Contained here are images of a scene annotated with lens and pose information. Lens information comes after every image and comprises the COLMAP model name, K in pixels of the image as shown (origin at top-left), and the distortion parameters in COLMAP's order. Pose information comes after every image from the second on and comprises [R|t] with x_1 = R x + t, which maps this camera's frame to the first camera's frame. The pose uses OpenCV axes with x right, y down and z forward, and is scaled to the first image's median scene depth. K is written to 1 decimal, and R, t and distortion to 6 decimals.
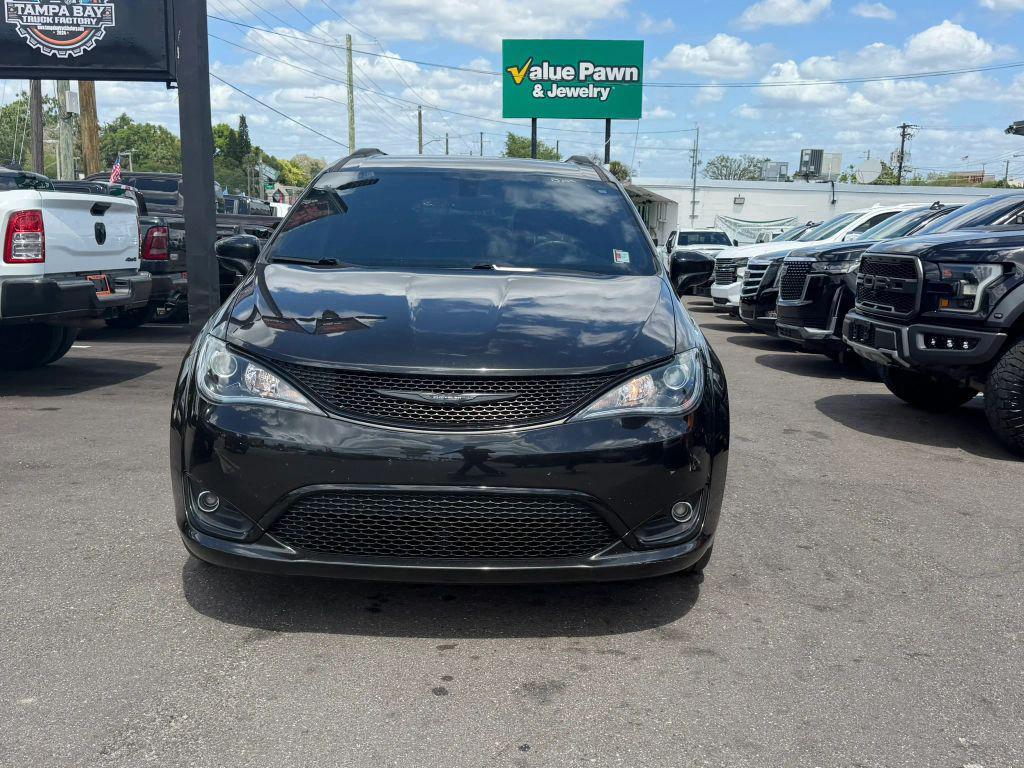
lens RADIAL K [[993.7, 0, 516.0], [0, 993.7, 385.4], [0, 0, 1]] dist [0.130128, -0.254377]
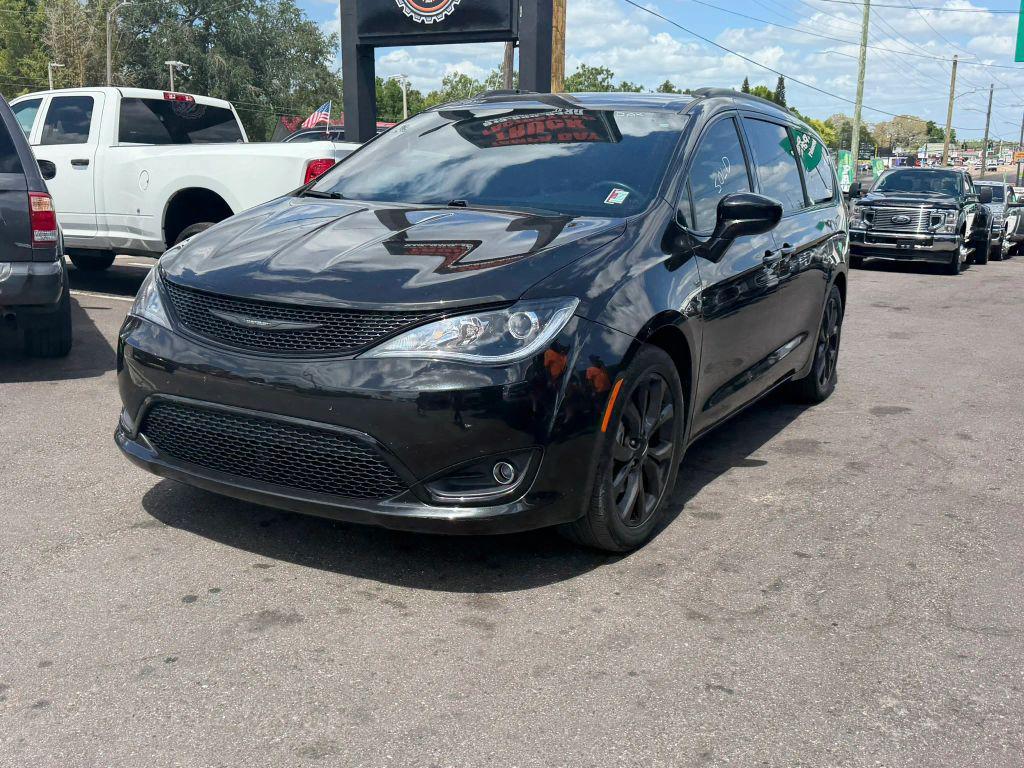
lens RADIAL K [[989.9, 0, 513.3], [0, 989.9, 388.1], [0, 0, 1]] dist [0.142121, -0.297707]
pose [[0.870729, 0.107323, -0.479909, 0.281845], [-0.088603, 0.994162, 0.061569, -0.003011], [0.483716, -0.011088, 0.875155, 0.101274]]
